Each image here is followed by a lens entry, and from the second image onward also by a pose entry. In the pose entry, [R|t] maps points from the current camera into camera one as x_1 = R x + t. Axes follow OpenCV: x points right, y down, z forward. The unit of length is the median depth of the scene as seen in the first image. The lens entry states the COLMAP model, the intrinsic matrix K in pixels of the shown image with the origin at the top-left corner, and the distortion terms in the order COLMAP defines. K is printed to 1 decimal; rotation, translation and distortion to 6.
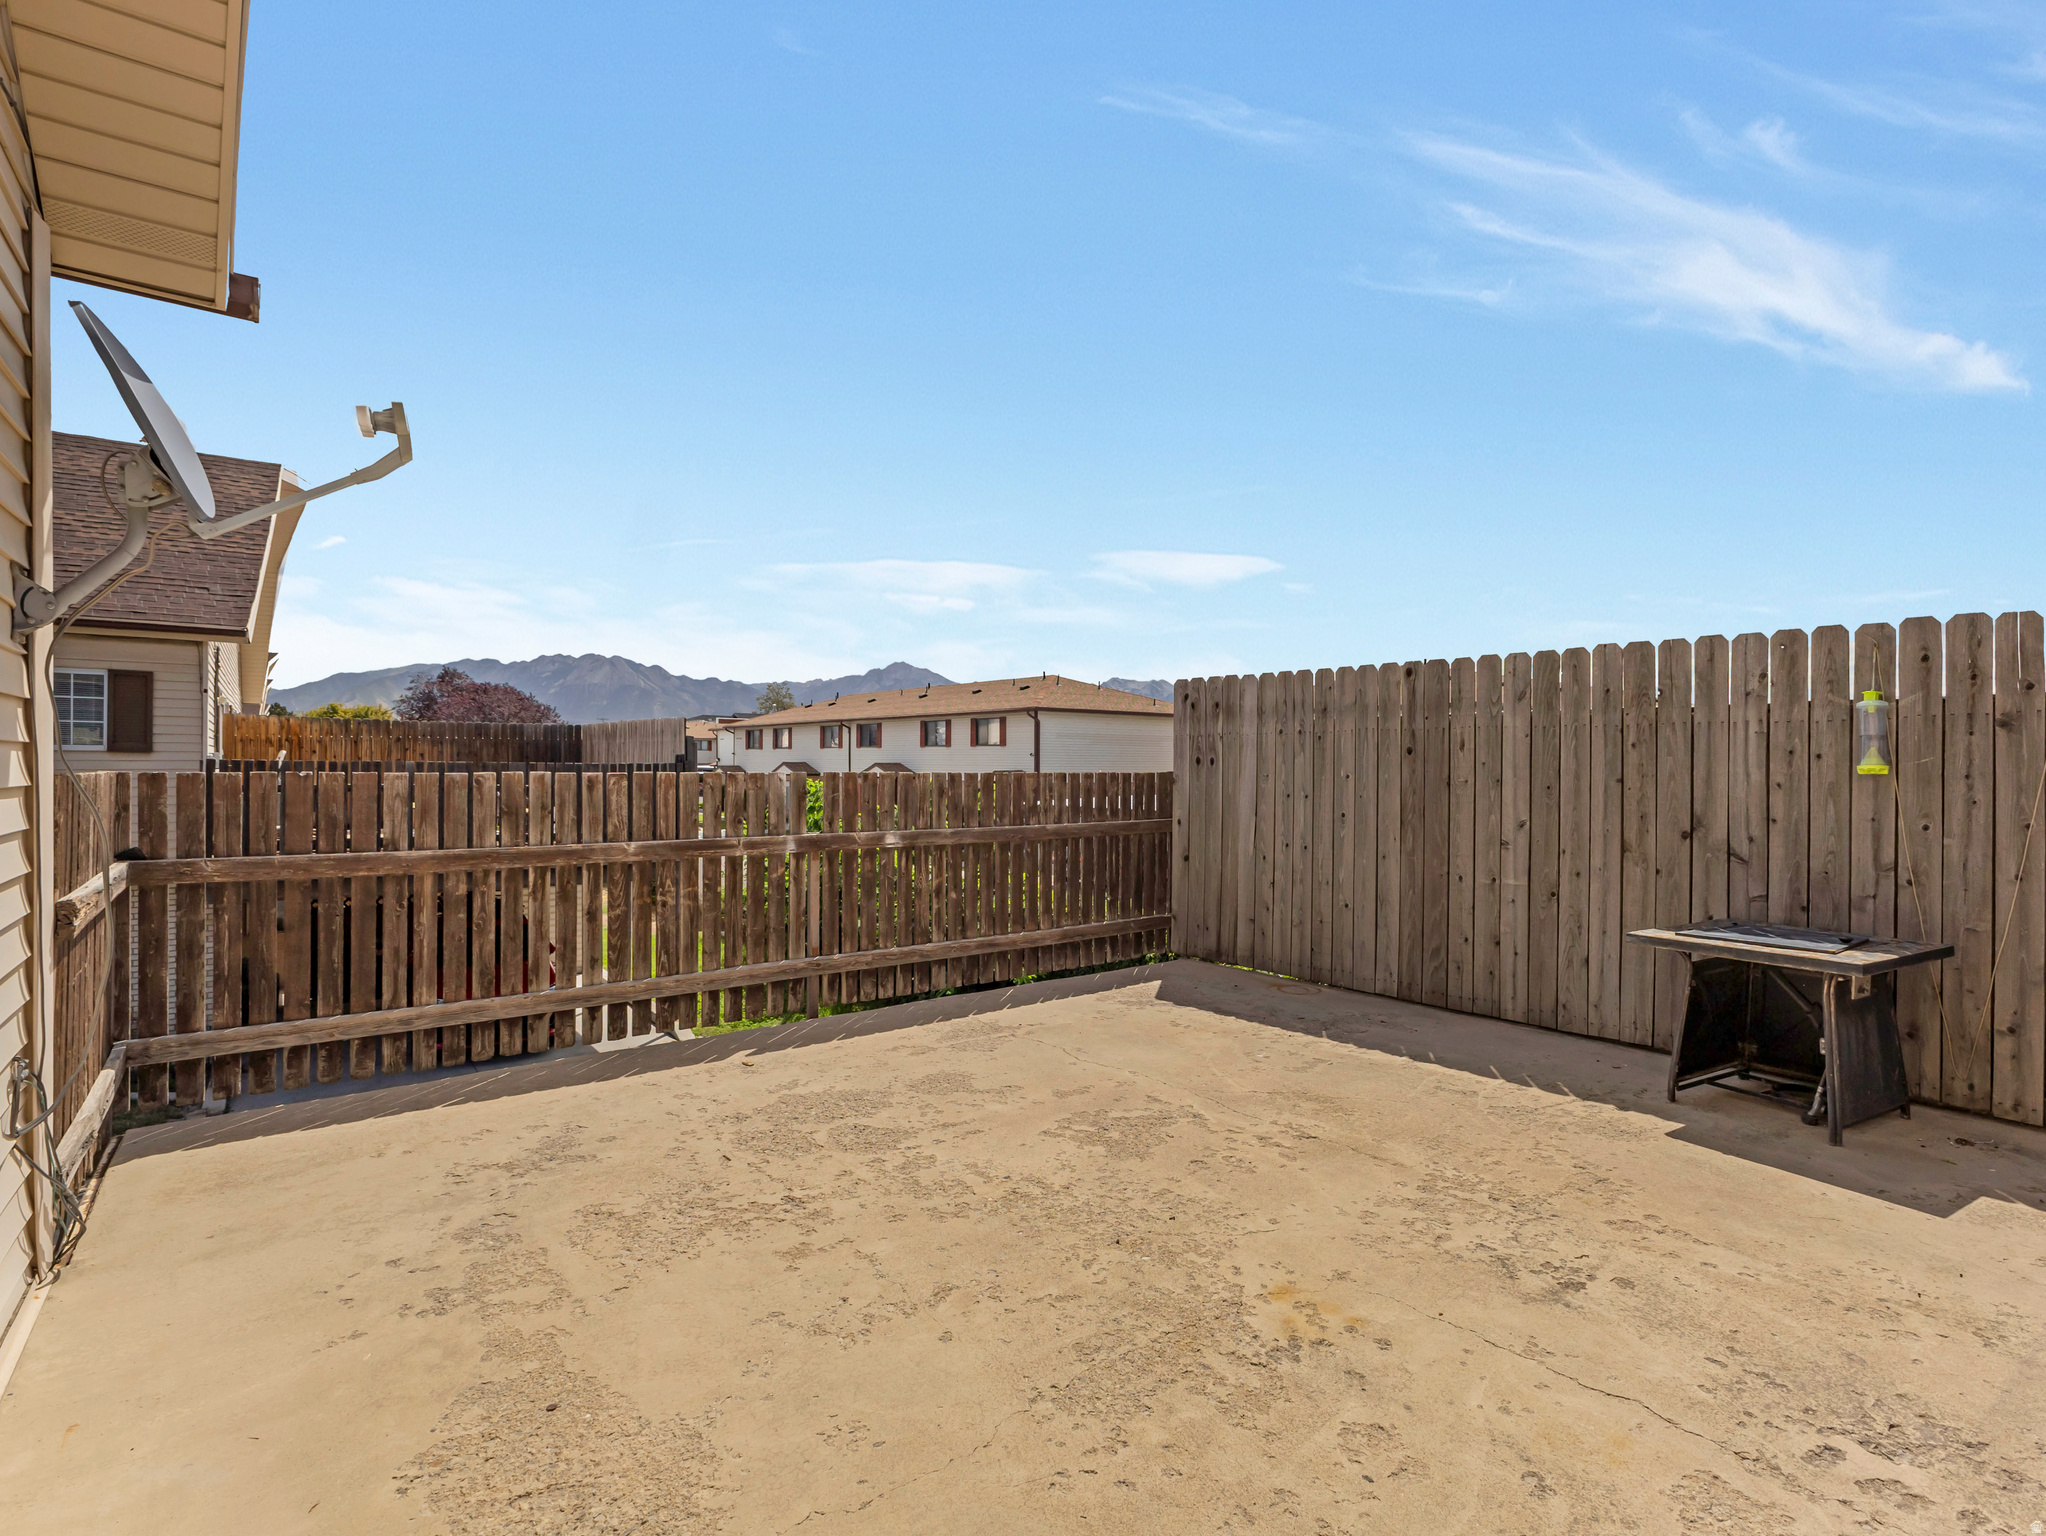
lens RADIAL K [[1029.7, 0, 1025.4], [0, 1029.7, 765.9], [0, 0, 1]] dist [-0.002168, 0.000469]
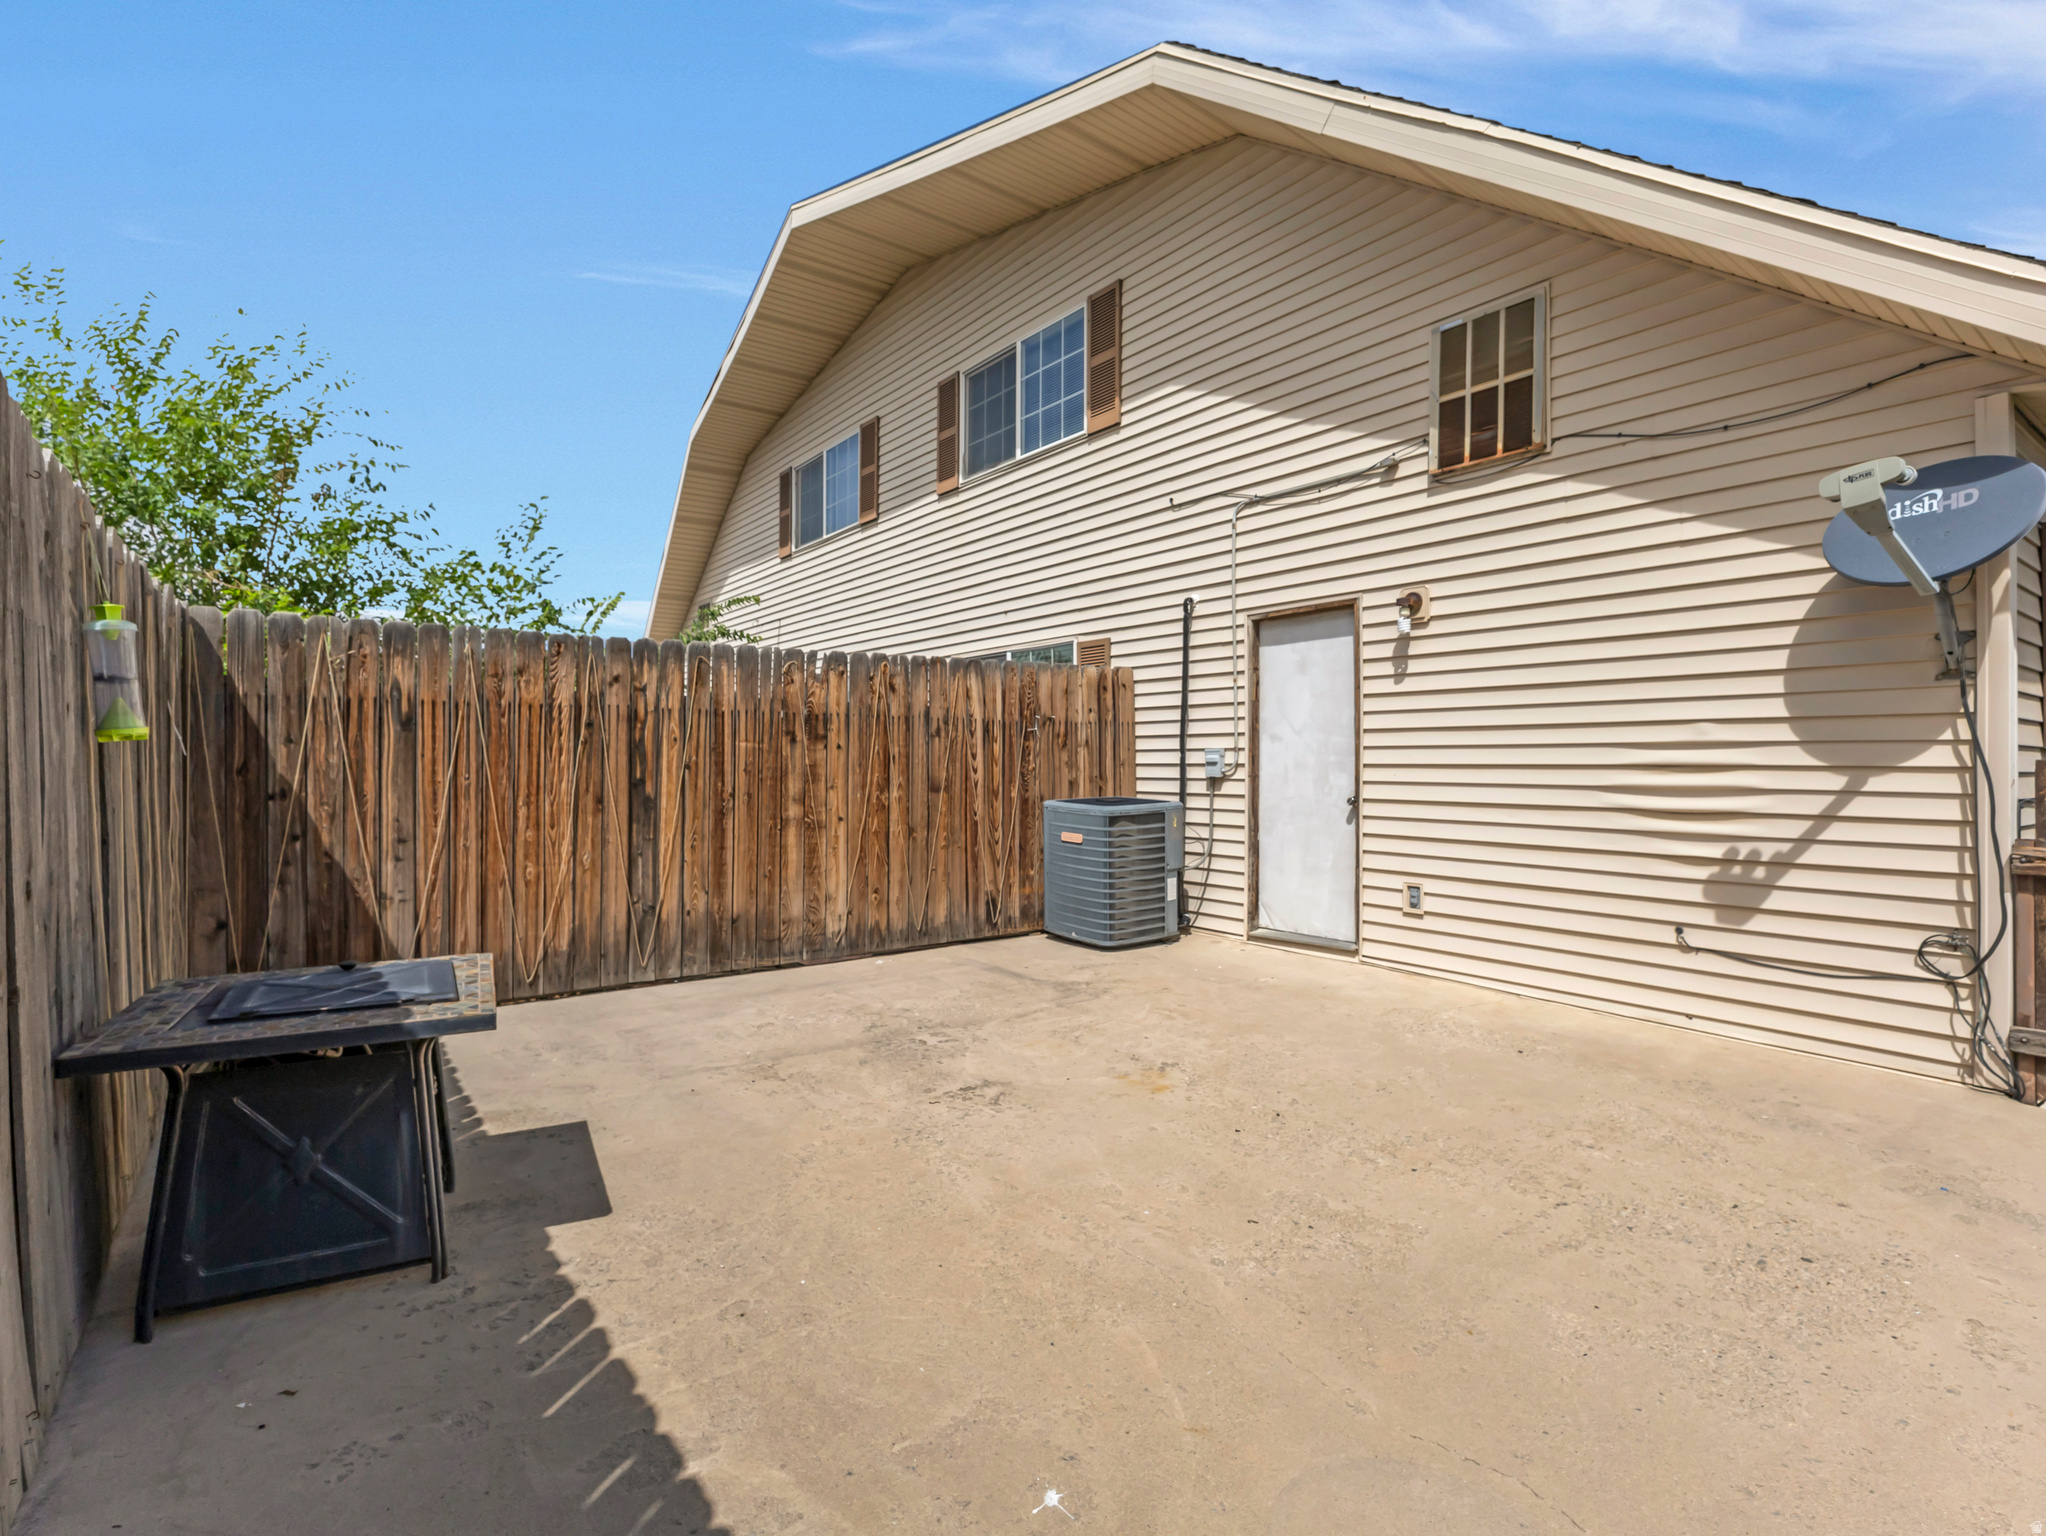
lens RADIAL K [[1029.7, 0, 1020.2], [0, 1029.7, 772.2], [0, 0, 1]] dist [-0.002168, 0.000469]
pose [[-0.999797, -0.006711, 0.019019, 0.377325], [-0.006431, 0.999870, 0.014762, 0.015170], [-0.019116, 0.014637, -0.999710, 2.206925]]
